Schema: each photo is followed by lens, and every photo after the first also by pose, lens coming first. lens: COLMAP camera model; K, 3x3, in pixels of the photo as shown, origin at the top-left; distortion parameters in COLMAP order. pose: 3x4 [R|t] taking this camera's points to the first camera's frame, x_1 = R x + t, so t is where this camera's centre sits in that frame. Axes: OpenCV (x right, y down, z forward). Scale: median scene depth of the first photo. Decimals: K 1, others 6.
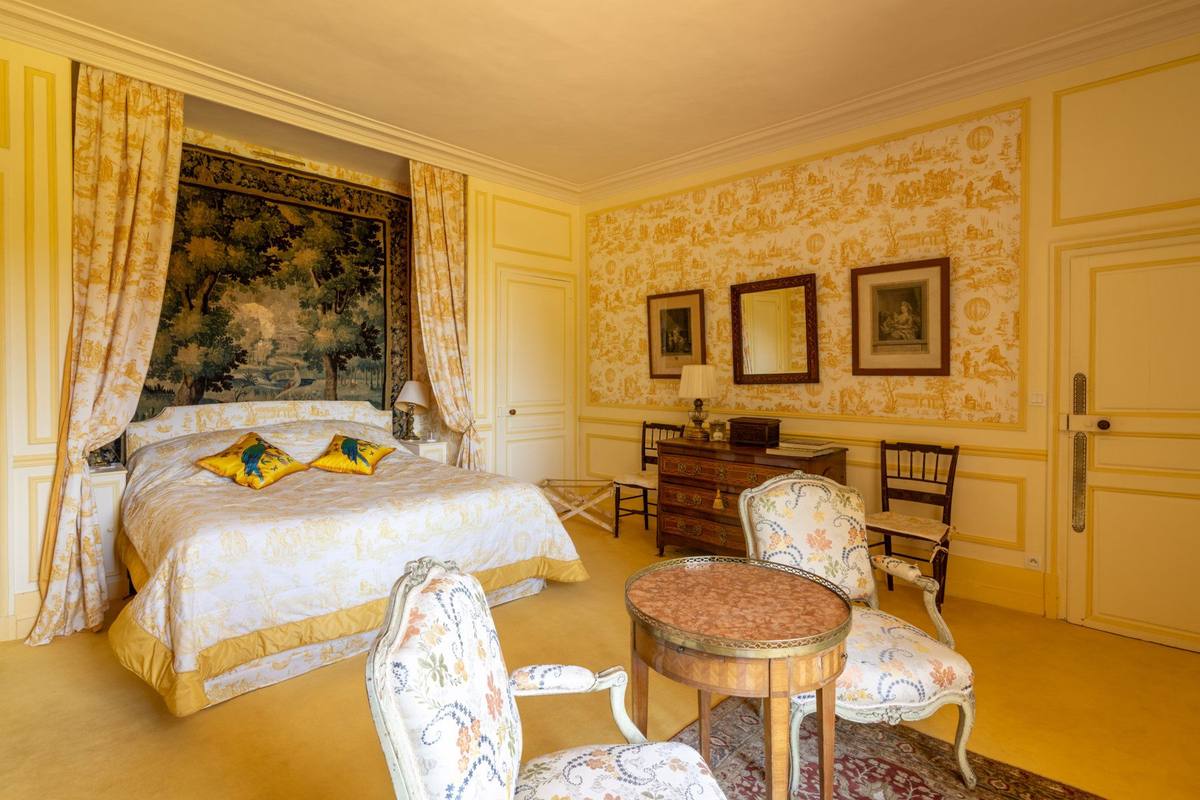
lens RADIAL K [[585.3, 0, 600.5], [0, 585.3, 380.9], [0, 0, 1]] dist [-0.000015, -0.000212]
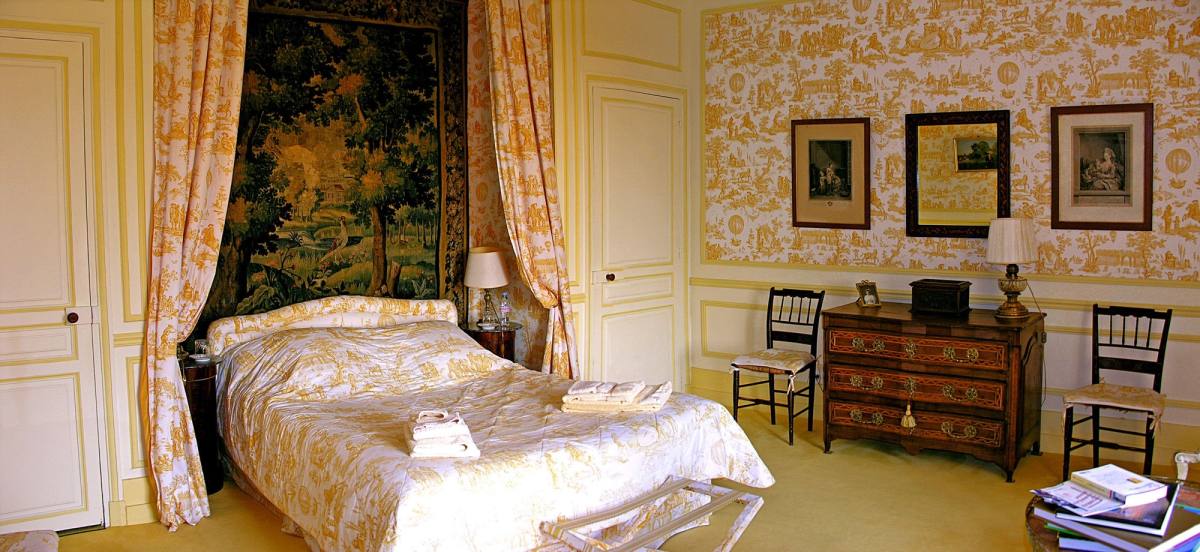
lens RADIAL K [[904.3, 0, 600.0], [0, 904.3, 276.0], [0, 0, 1]] dist [-0.071598, 0.006038]
pose [[0.996482, -0.013549, -0.082701, -0.093205], [0.018404, 0.998133, 0.058234, -0.020363], [0.081757, -0.059551, 0.994872, -0.267727]]
